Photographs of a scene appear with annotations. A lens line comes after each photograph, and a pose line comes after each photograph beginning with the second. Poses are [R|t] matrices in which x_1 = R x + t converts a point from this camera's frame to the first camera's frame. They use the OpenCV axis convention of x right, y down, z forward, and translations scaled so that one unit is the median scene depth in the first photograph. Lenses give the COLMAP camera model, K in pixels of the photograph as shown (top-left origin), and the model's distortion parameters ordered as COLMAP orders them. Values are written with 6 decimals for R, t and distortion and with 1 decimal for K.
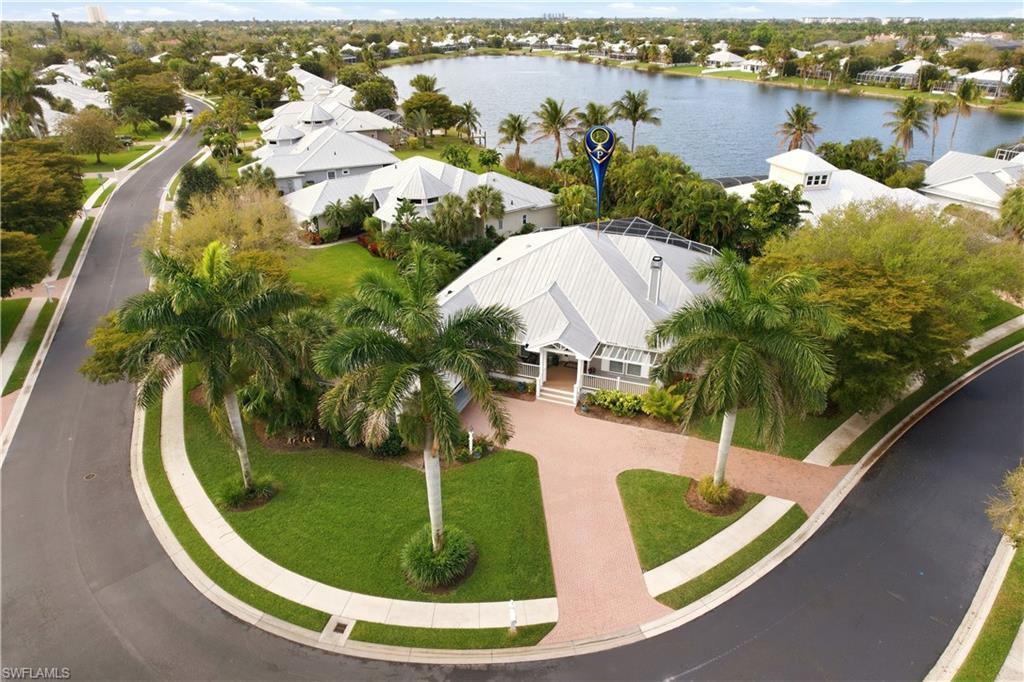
lens RADIAL K [[646.0, 0, 513.8], [0, 646.0, 341.0], [0, 0, 1]] dist [0.004059, 0.001055]
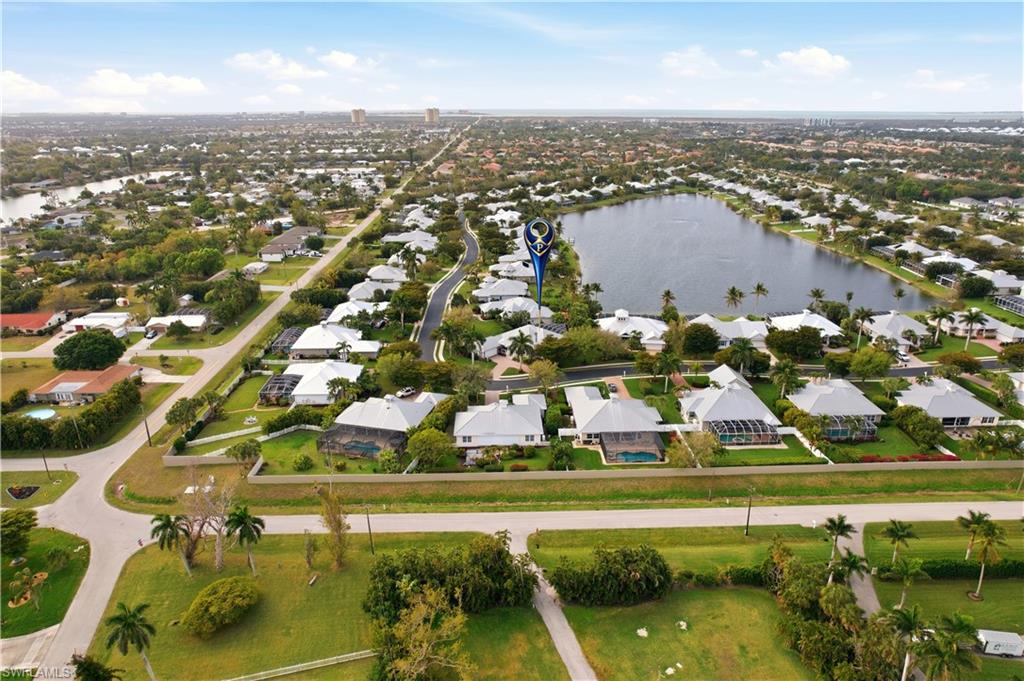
lens RADIAL K [[646.0, 0, 512.0], [0, 646.0, 338.8], [0, 0, 1]] dist [0.004059, 0.001055]
pose [[0.918828, 0.137484, -0.369936, 1.386021], [-0.180006, 0.980173, -0.082817, 0.258204], [0.351215, 0.142685, 0.925359, -2.632461]]
